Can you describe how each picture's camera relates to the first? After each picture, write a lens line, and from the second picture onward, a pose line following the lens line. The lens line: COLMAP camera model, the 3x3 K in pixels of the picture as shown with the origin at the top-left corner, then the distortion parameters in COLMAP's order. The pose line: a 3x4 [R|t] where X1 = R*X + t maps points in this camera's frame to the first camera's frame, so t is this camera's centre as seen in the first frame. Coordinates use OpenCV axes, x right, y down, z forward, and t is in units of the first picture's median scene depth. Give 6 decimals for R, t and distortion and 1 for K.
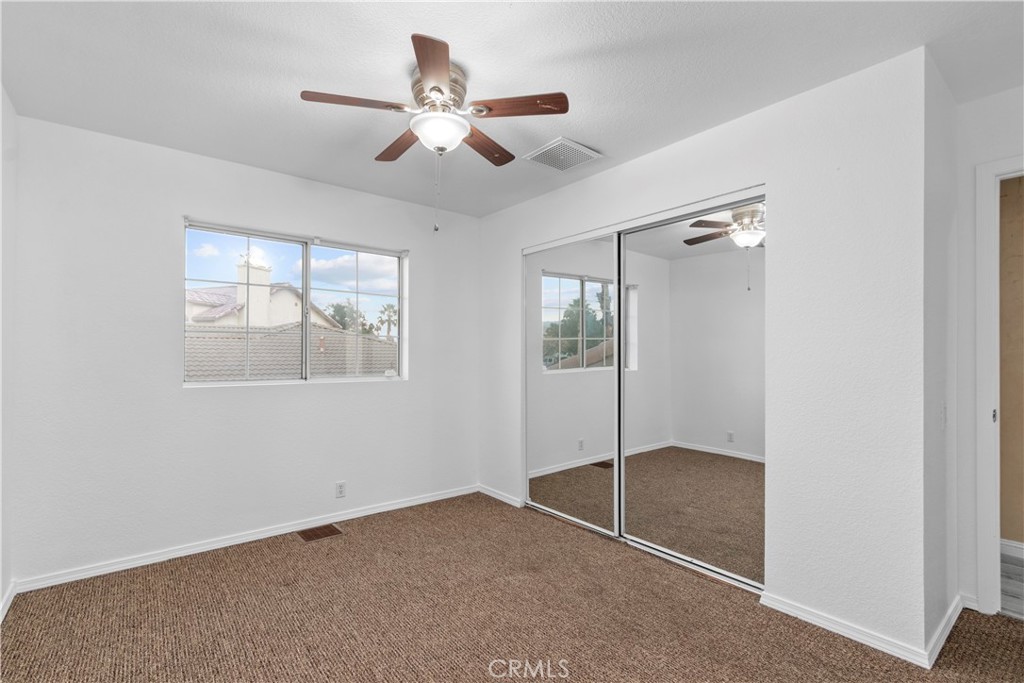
lens RADIAL K [[469.6, 0, 502.2], [0, 469.6, 343.4], [0, 0, 1]] dist [-0.010843, 0.001076]
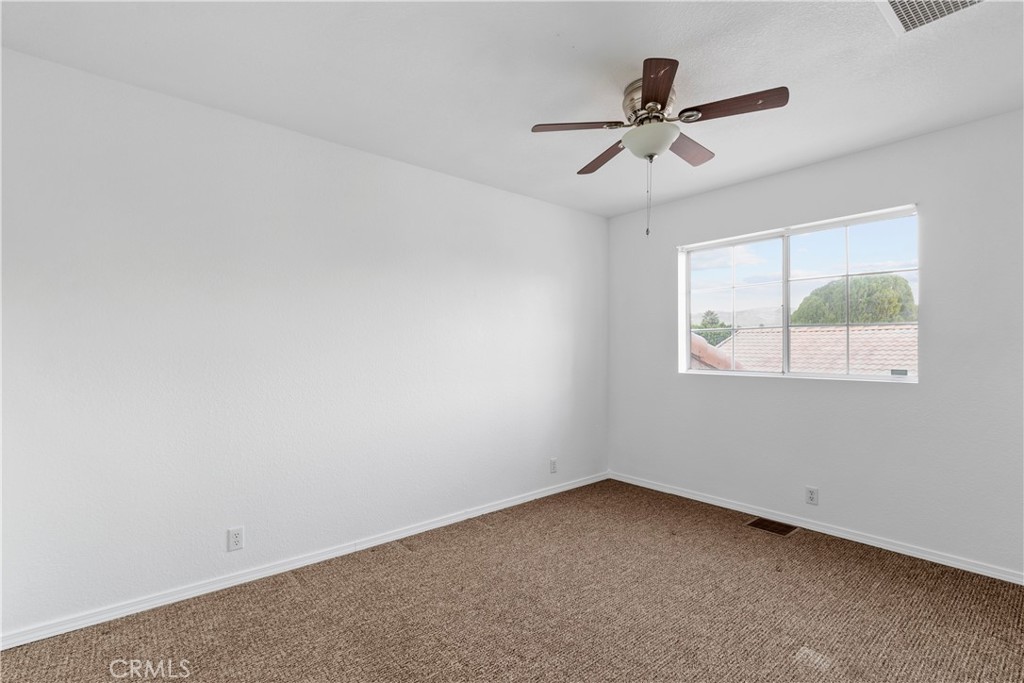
lens RADIAL K [[469.6, 0, 502.2], [0, 469.6, 343.4], [0, 0, 1]] dist [-0.010843, 0.001076]
pose [[0.035748, -0.000996, -0.999360, 0.661308], [0.017305, 0.999850, -0.000377, 0.005389], [0.999211, -0.017280, 0.035760, 0.447321]]
